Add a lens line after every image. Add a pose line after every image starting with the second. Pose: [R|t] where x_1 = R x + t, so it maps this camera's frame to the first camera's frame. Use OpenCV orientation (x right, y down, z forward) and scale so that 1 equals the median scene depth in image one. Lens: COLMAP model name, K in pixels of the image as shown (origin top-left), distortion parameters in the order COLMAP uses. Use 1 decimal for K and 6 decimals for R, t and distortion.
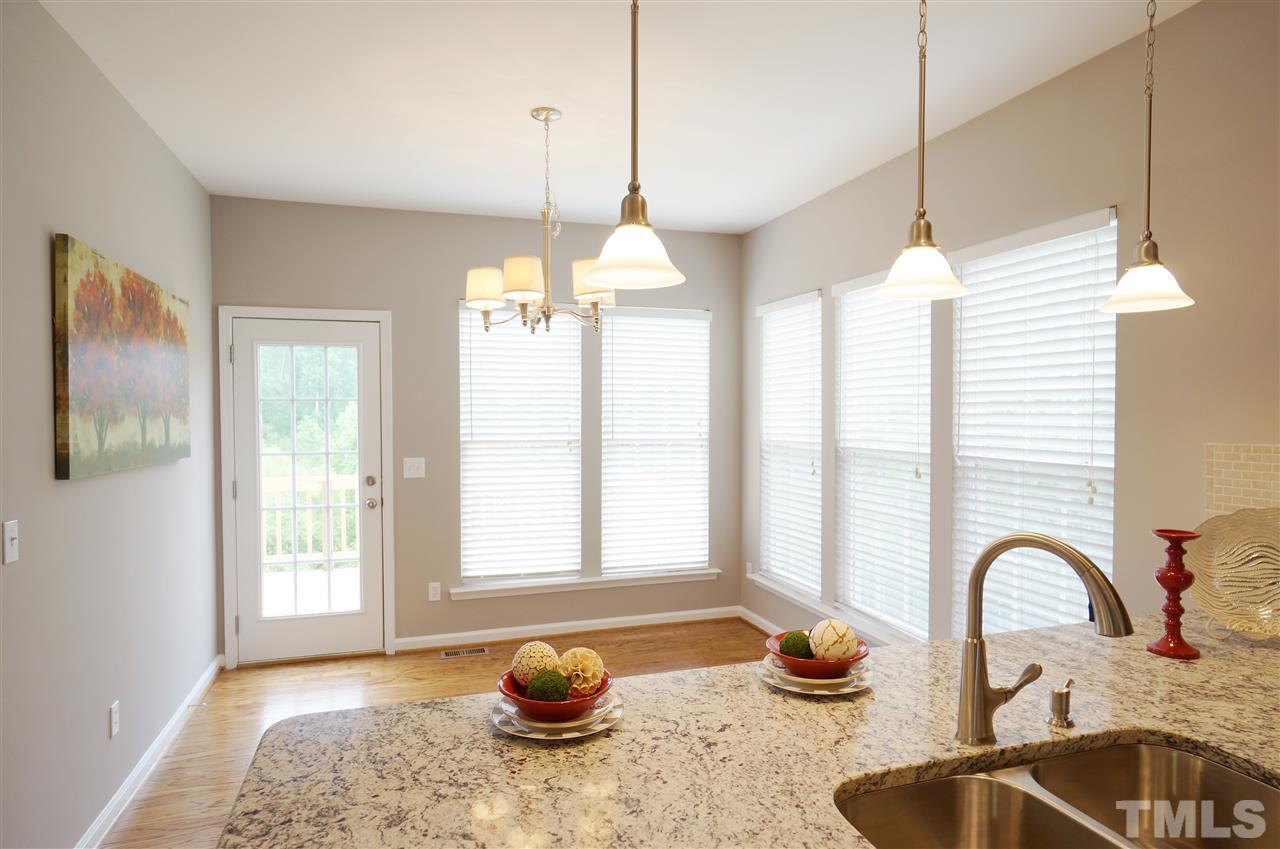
lens RADIAL K [[739.3, 0, 645.4], [0, 739.3, 426.9], [0, 0, 1]] dist [-0.027806, 0.026455]
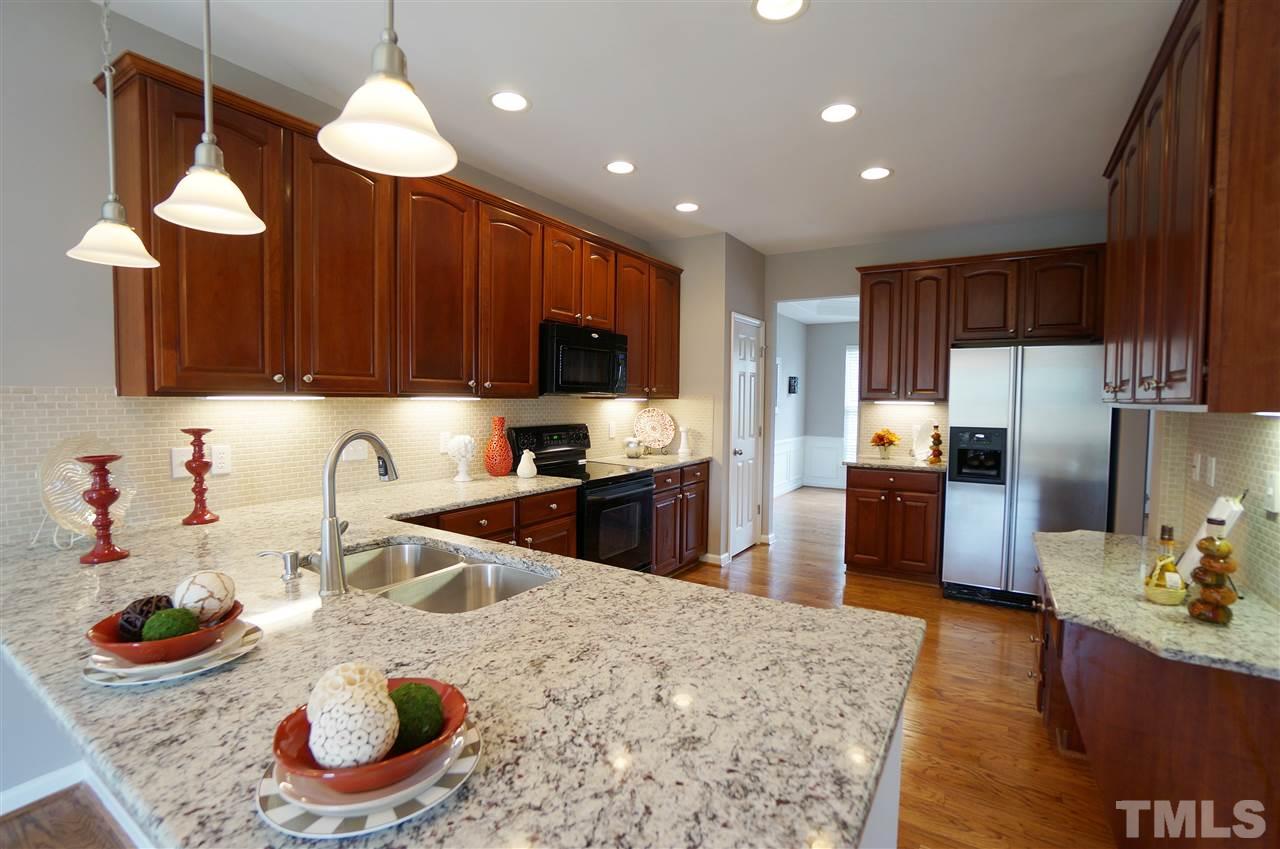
lens RADIAL K [[573.2, 0, 645.6], [0, 573.2, 427.4], [0, 0, 1]] dist [-0.059432, 0.018491]
pose [[-0.632025, -0.046793, 0.773534, -0.316695], [0.009787, 0.997614, 0.068345, 0.029223], [-0.774886, 0.050766, -0.630059, 0.552293]]
